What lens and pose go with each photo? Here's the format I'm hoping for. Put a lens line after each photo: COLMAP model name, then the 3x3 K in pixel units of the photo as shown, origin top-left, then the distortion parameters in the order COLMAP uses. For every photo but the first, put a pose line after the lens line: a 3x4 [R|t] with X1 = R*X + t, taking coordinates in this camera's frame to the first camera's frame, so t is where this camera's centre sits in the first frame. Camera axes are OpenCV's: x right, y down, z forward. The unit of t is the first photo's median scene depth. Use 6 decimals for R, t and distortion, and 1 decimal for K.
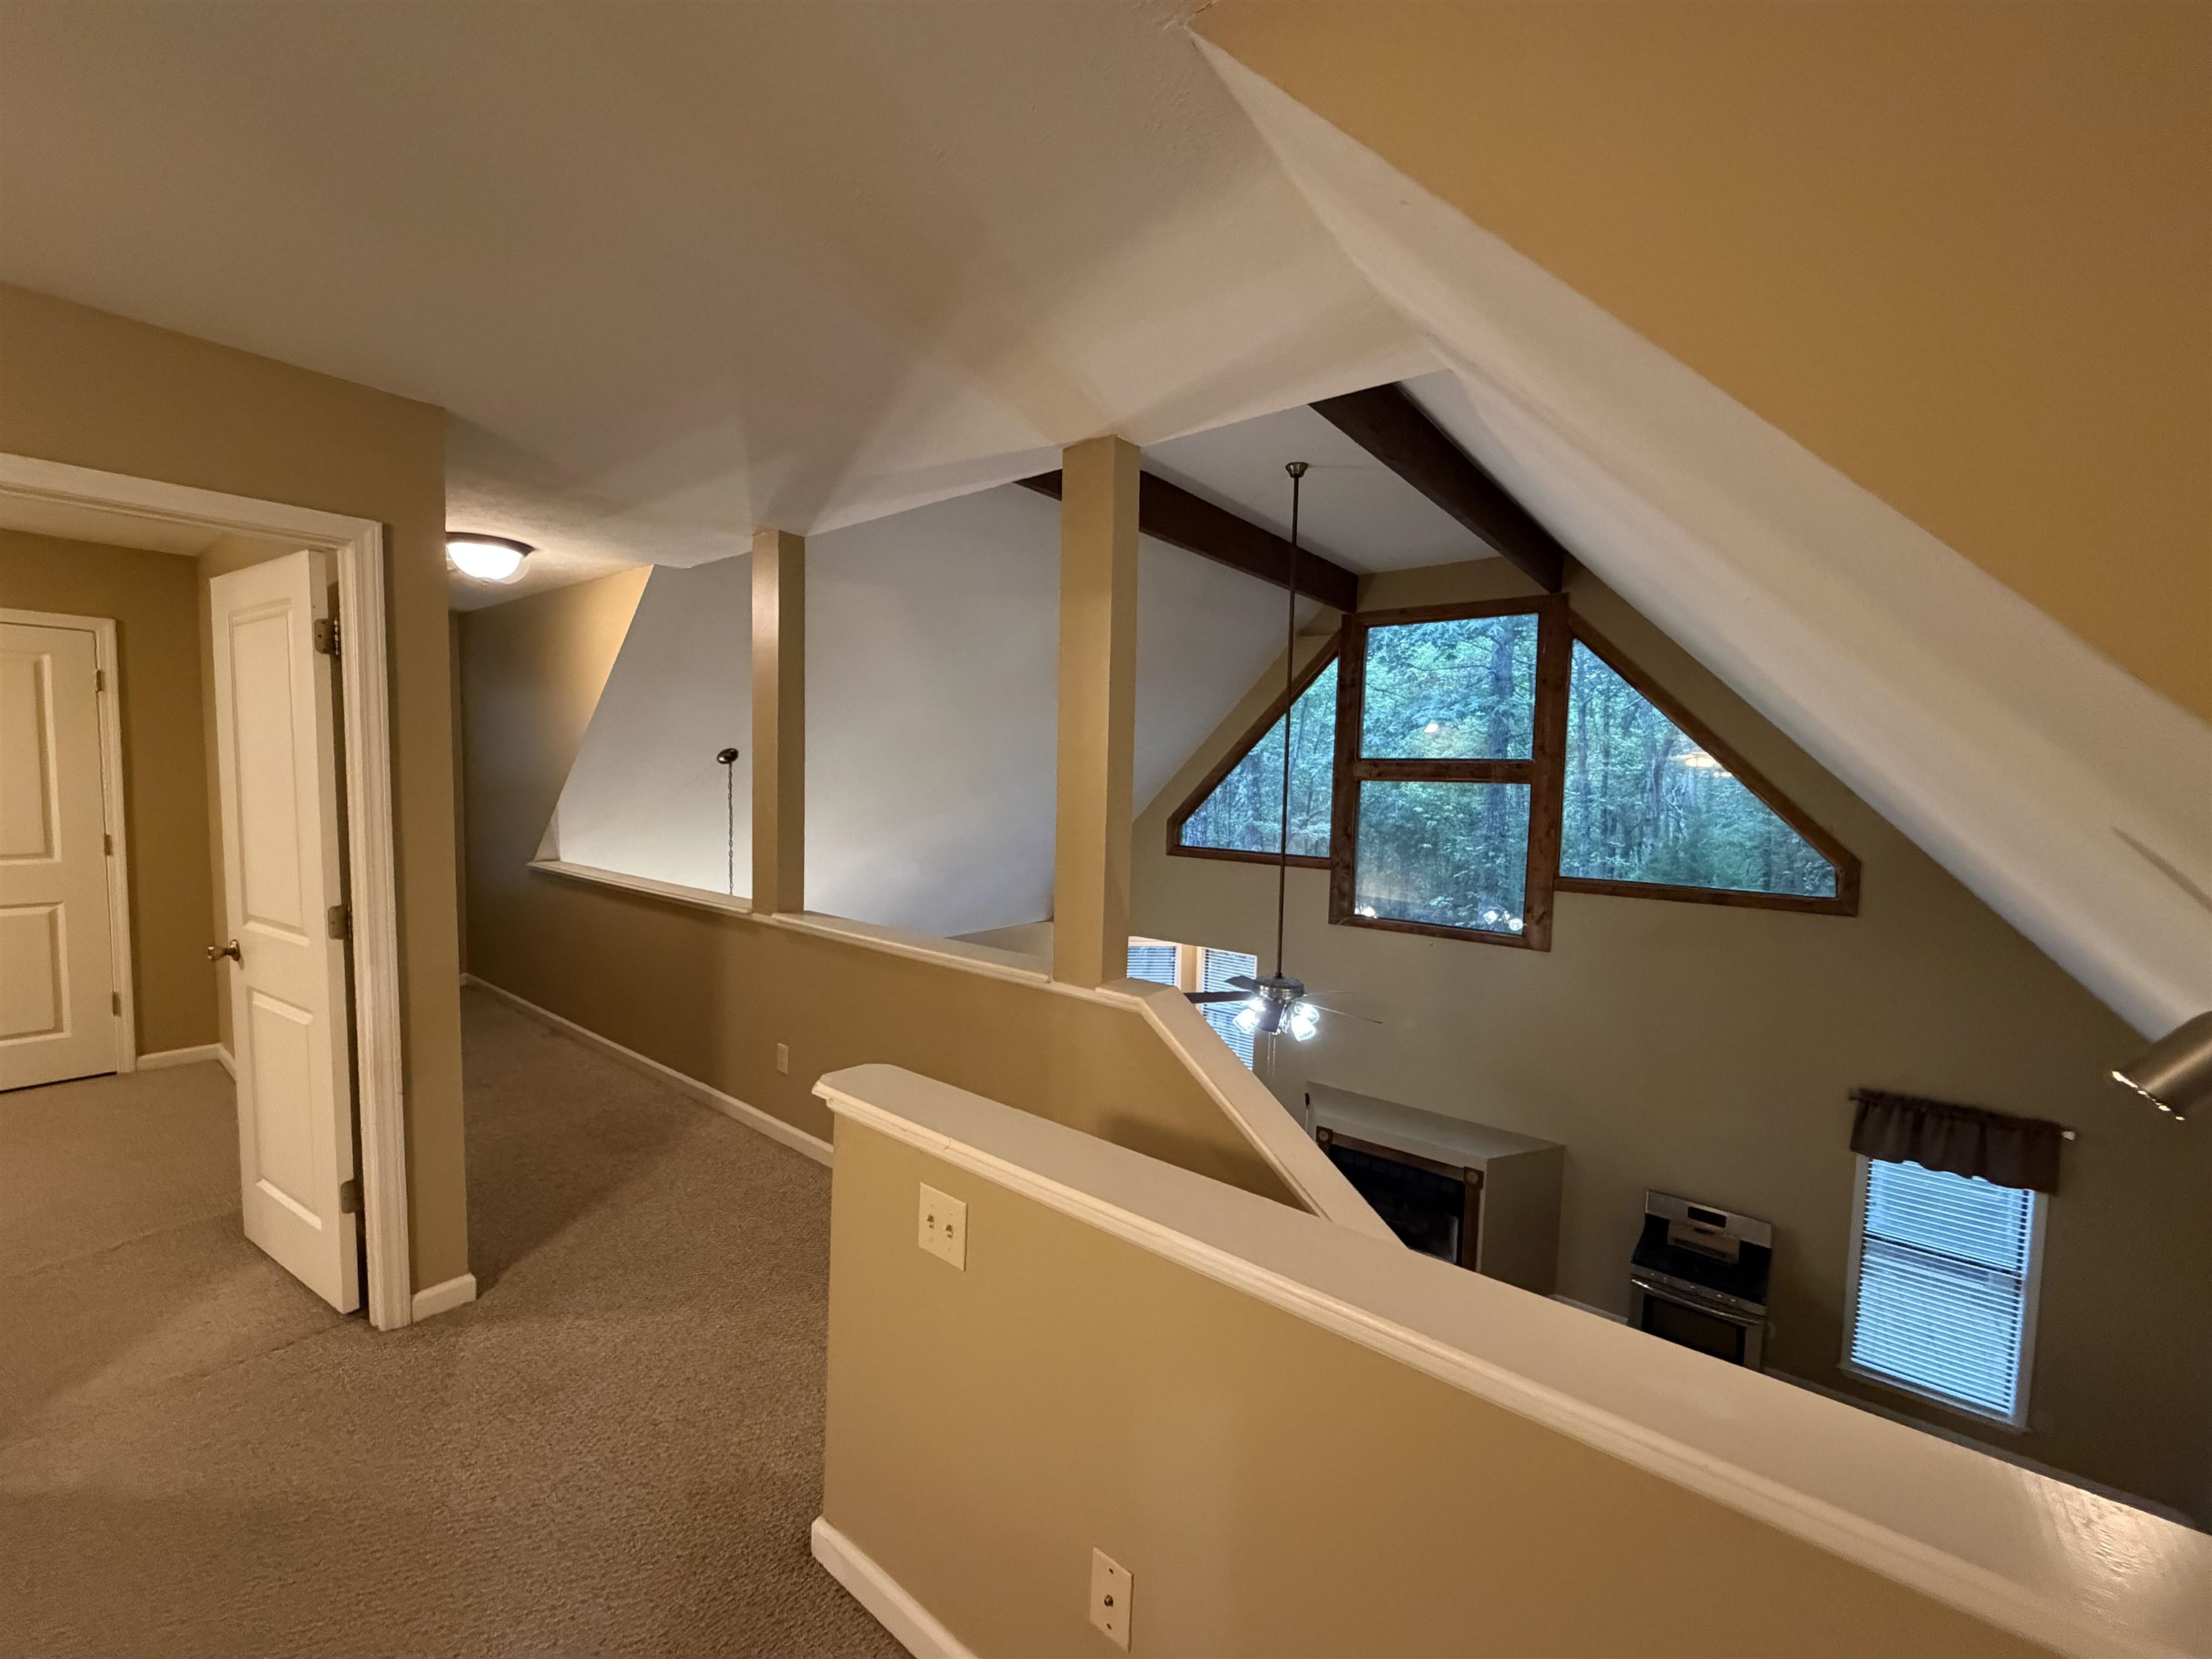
lens RADIAL K [[881.4, 0, 1101.2], [0, 881.4, 830.4], [0, 0, 1]] dist [0.001793, -0.000297]
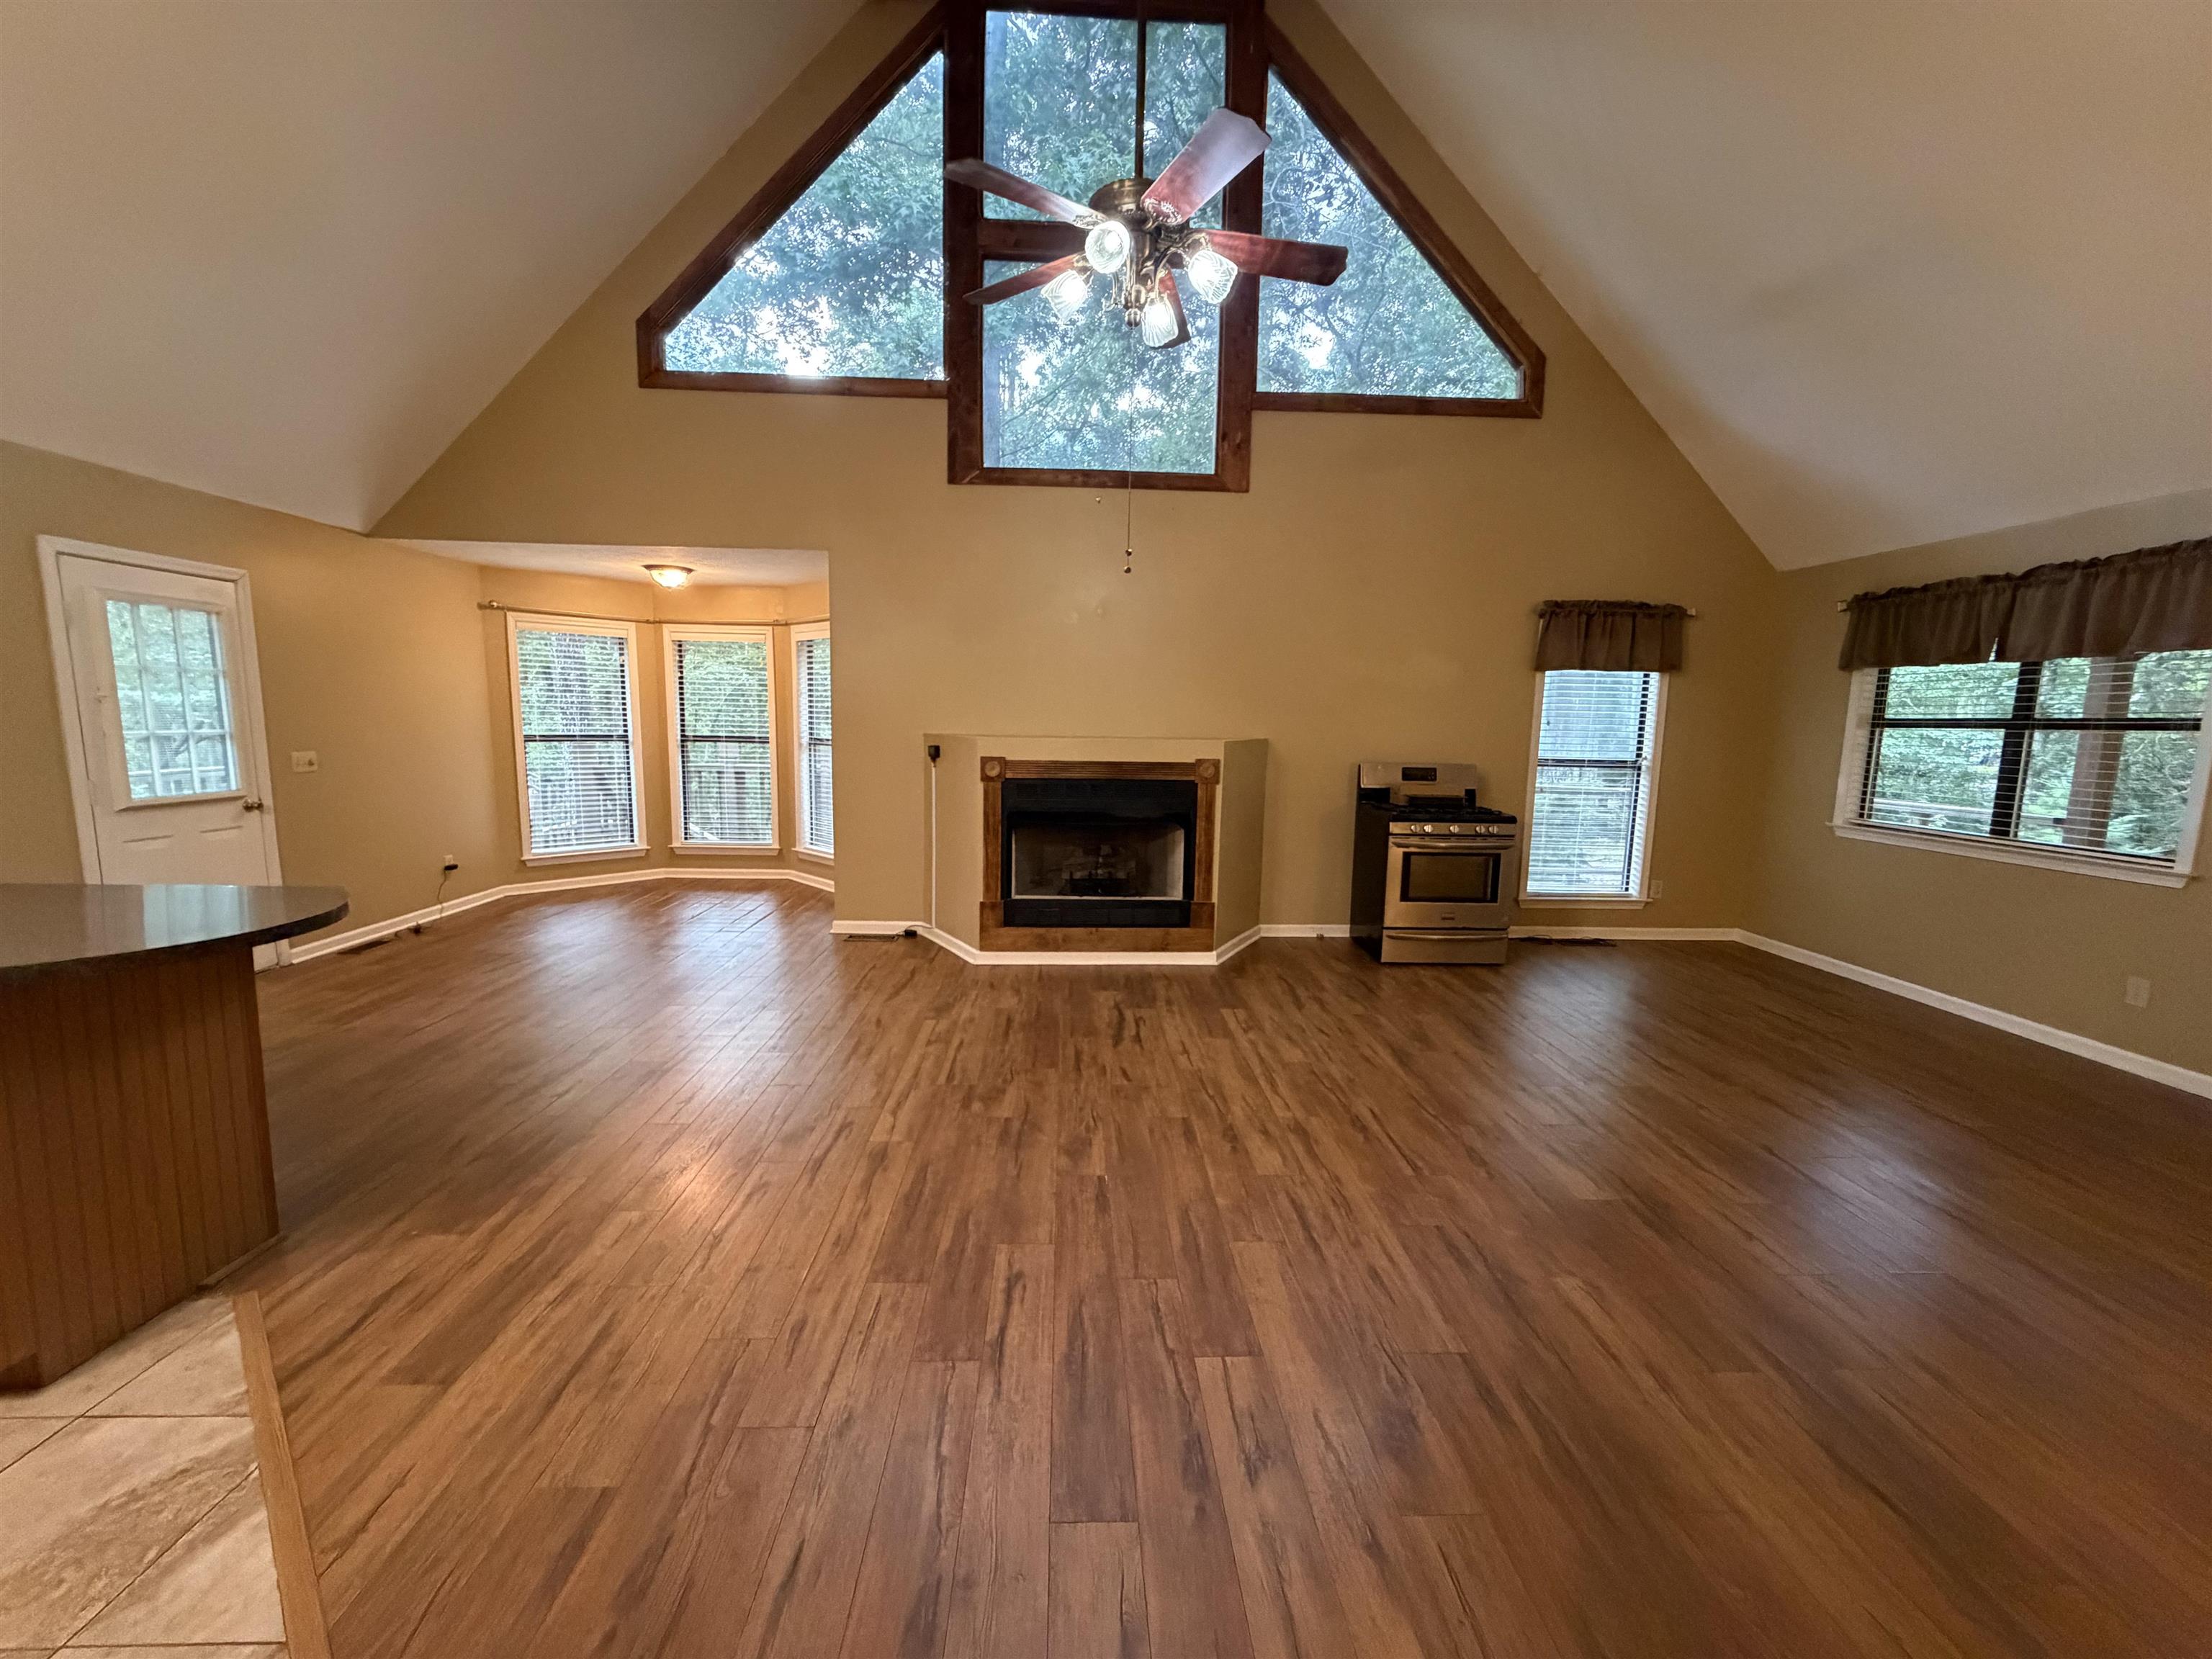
lens RADIAL K [[881.4, 0, 1101.2], [0, 881.4, 830.4], [0, 0, 1]] dist [0.001793, -0.000297]
pose [[0.754771, -0.094219, 0.649186, -0.127243], [0.040919, 0.994467, 0.096757, 0.357934], [-0.654710, -0.046465, 0.754450, 0.484686]]
